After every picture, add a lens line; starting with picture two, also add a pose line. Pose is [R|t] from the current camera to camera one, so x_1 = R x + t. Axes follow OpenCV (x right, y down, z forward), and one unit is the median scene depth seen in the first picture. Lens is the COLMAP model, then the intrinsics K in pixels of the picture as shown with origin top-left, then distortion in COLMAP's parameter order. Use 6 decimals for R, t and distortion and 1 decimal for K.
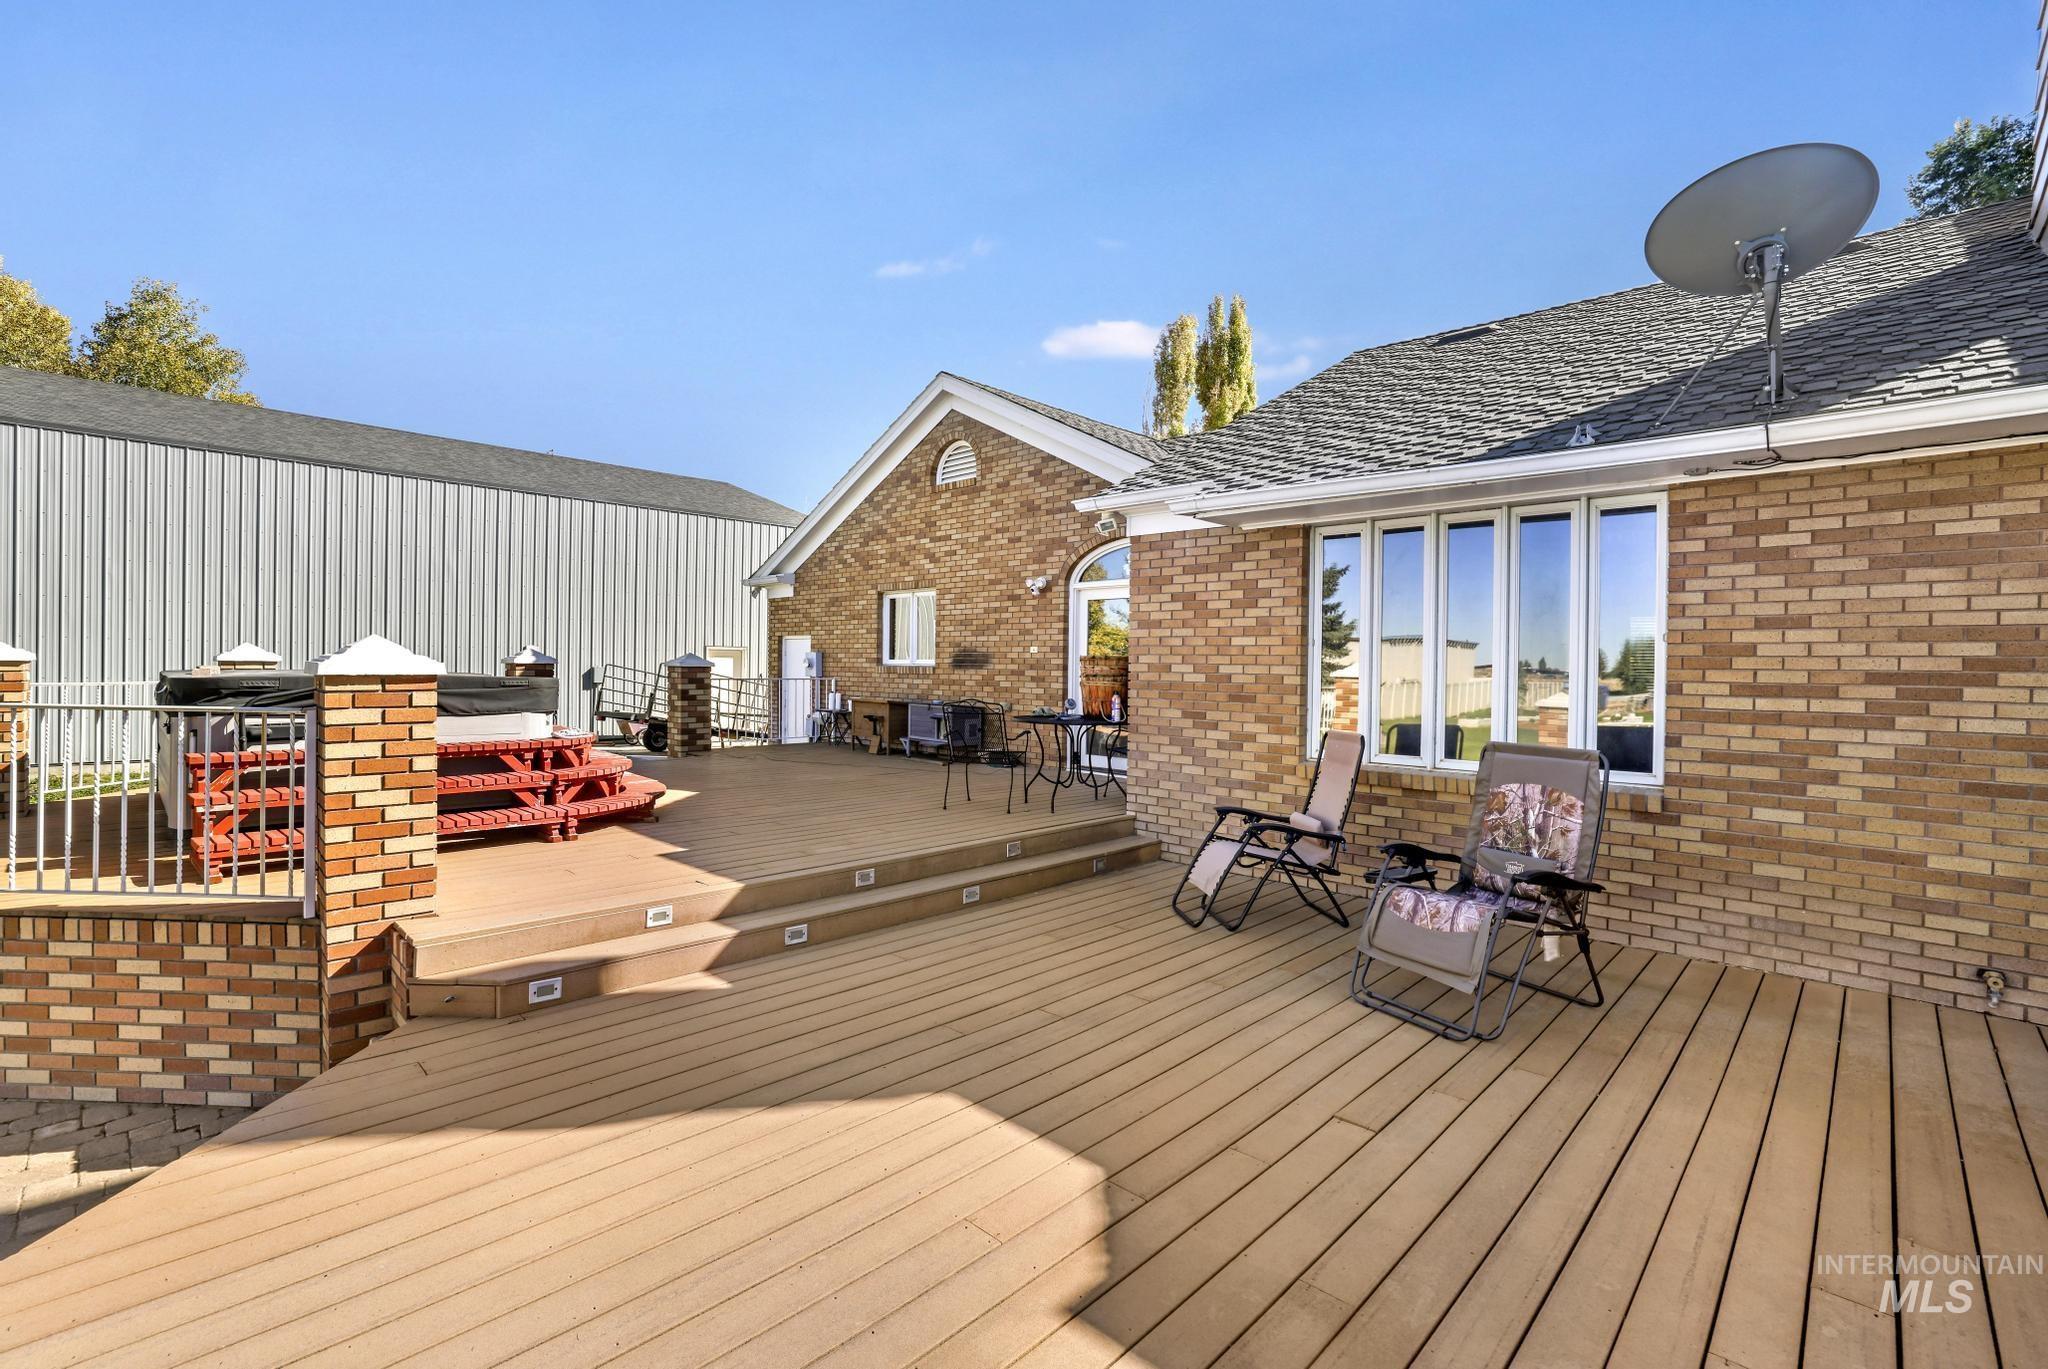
lens RADIAL K [[908.4, 0, 998.3], [0, 908.4, 672.5], [0, 0, 1]] dist [-0.070647, 0.024048]
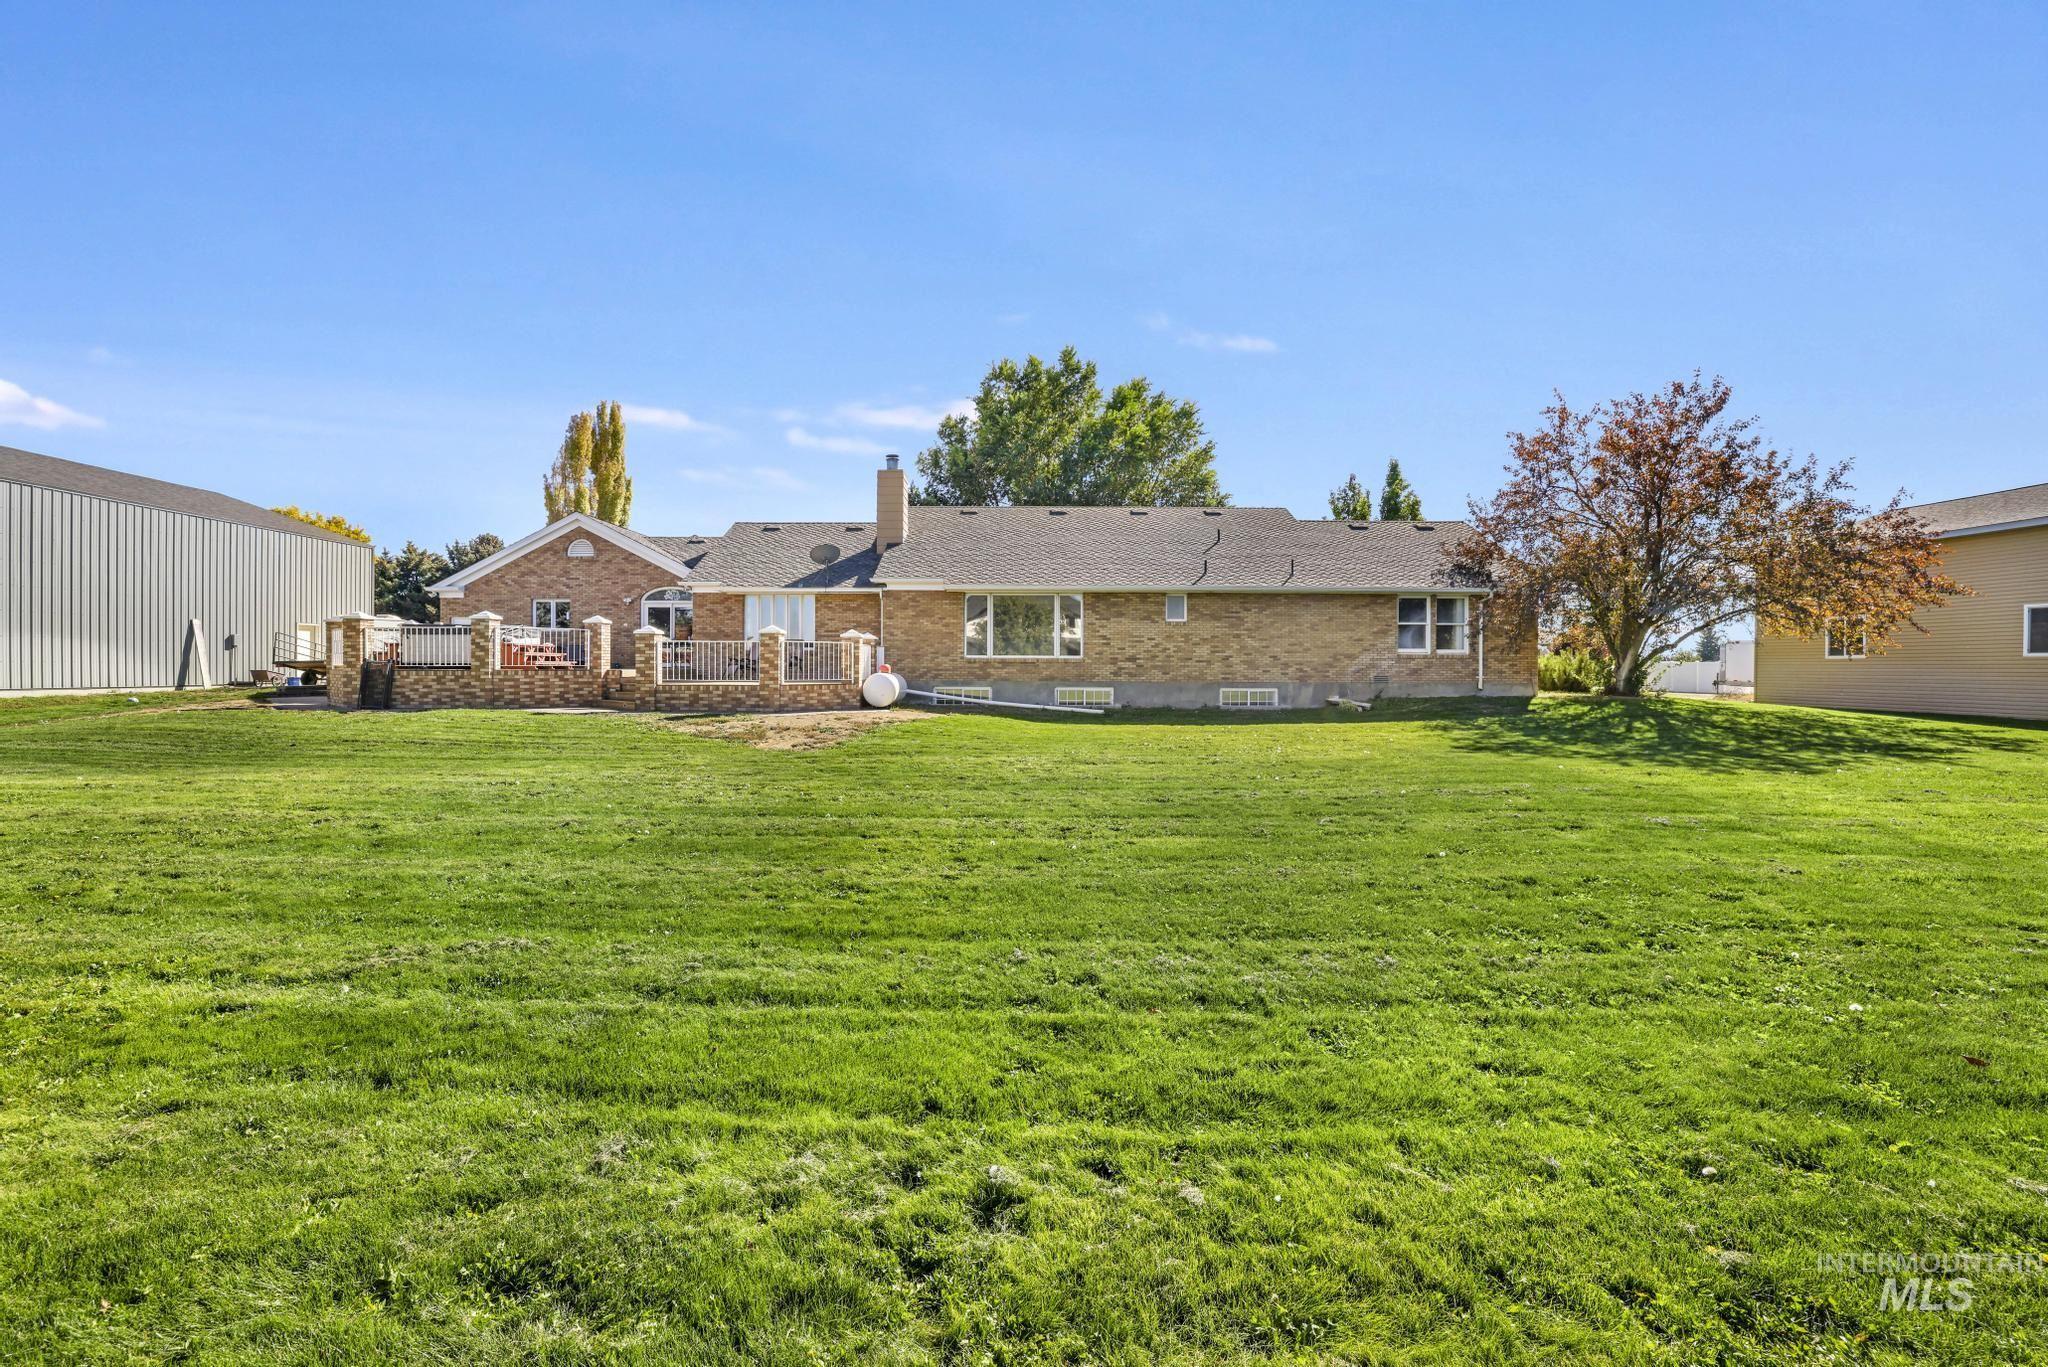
lens RADIAL K [[908.4, 0, 998.3], [0, 908.4, 671.5], [0, 0, 1]] dist [-0.070647, 0.024048]
pose [[0.713260, -0.018457, 0.700656, -0.920582], [0.011894, 0.999828, 0.014230, 0.078302], [-0.700799, -0.001817, 0.713357, -1.480629]]
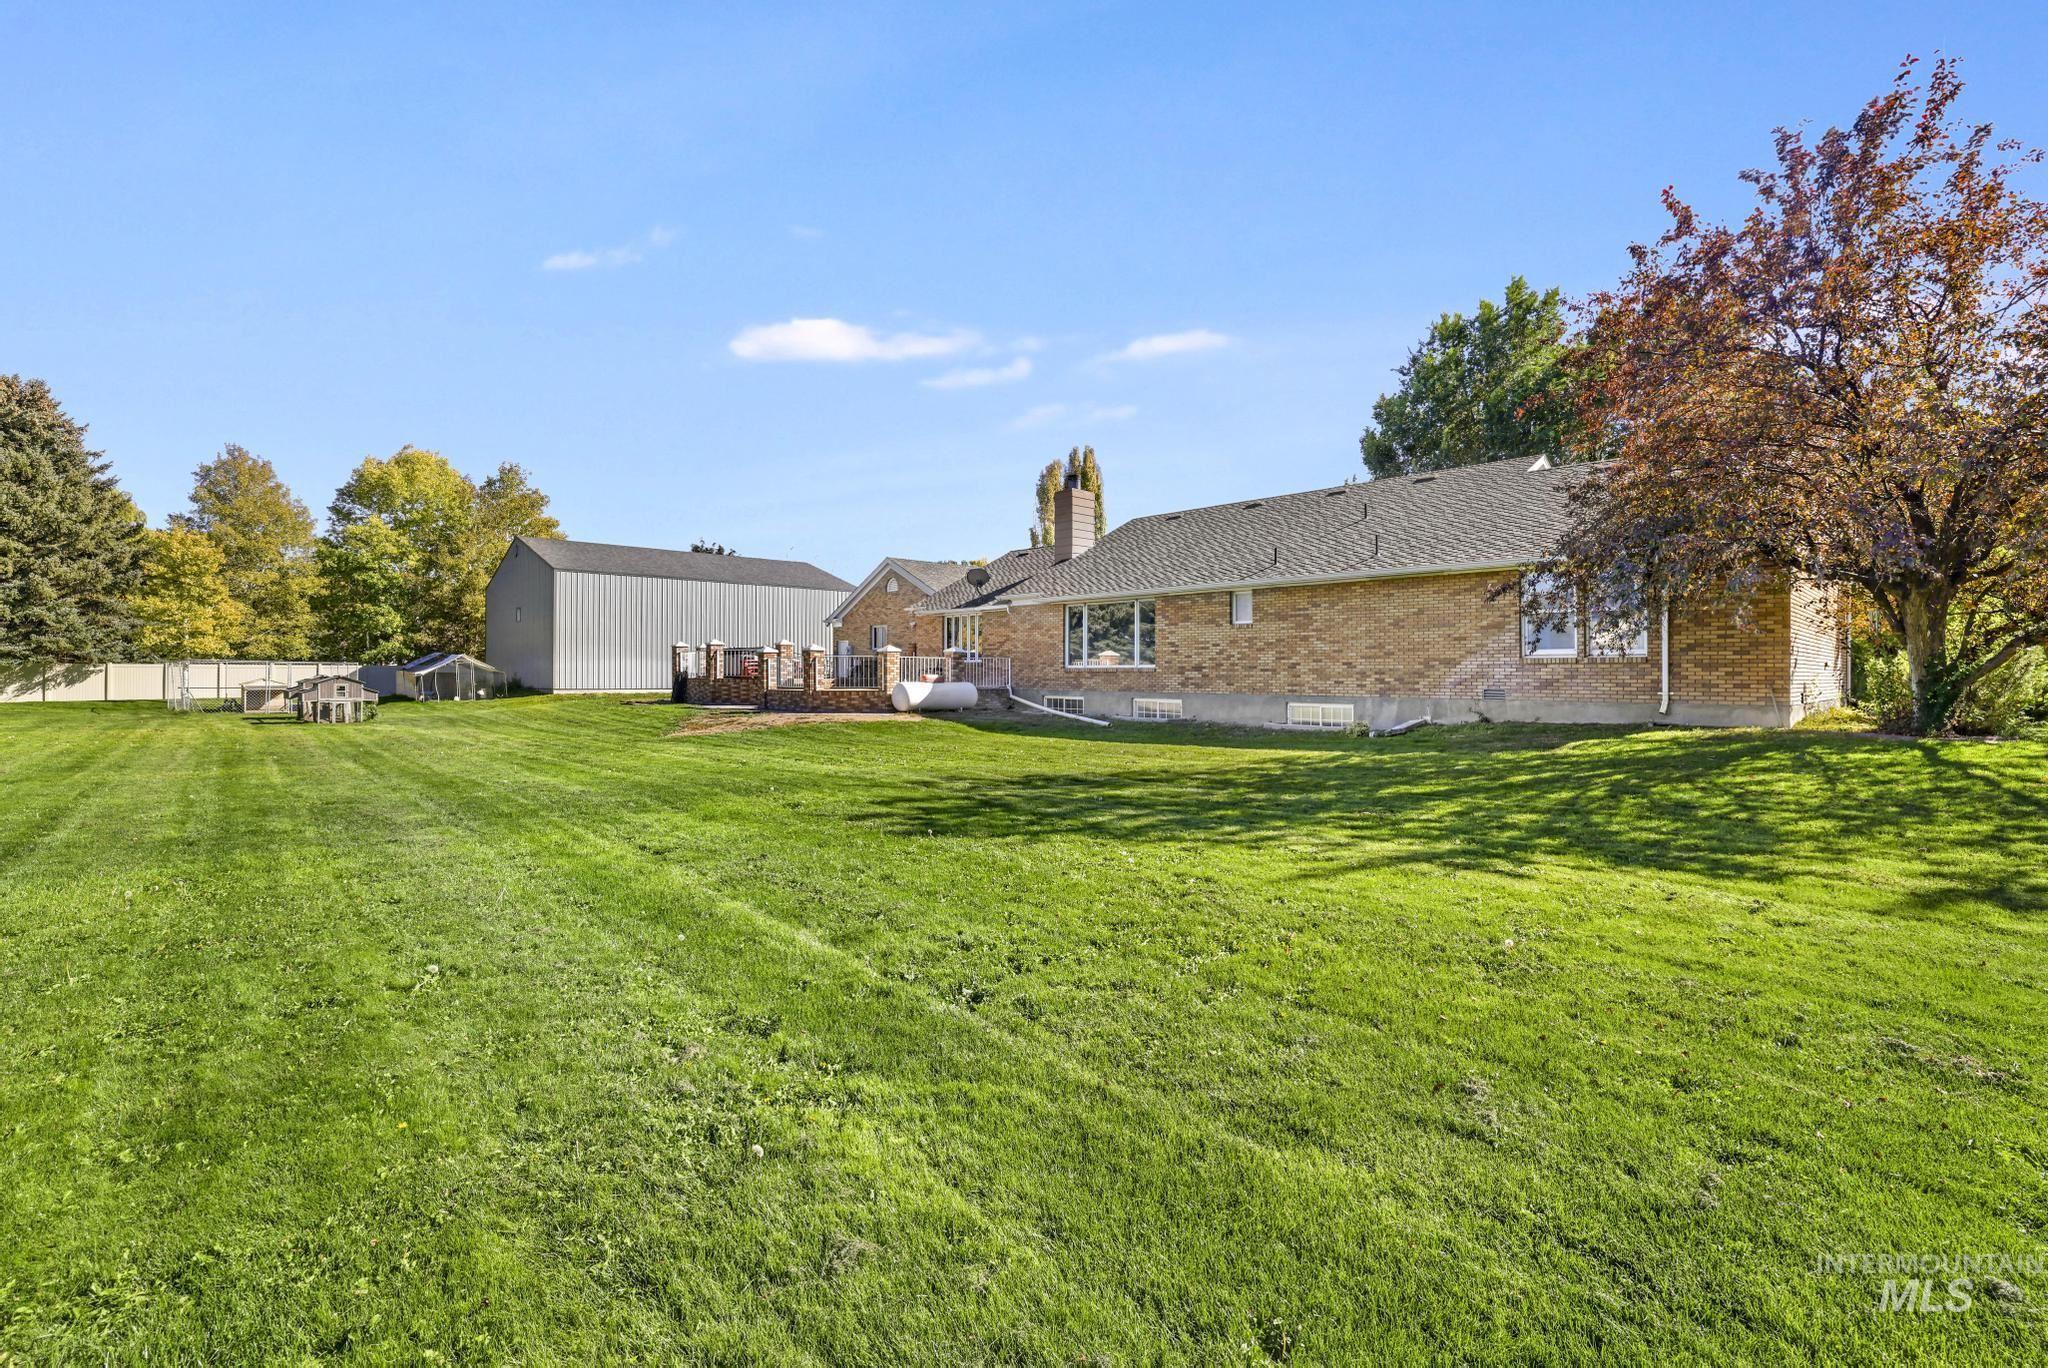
lens RADIAL K [[908.4, 0, 998.3], [0, 908.4, 672.0], [0, 0, 1]] dist [-0.070647, 0.024048]
pose [[0.998372, -0.015286, -0.054944, 0.482916], [0.014894, 0.999861, -0.007531, 0.099699], [0.055052, 0.006701, 0.998461, -2.098542]]
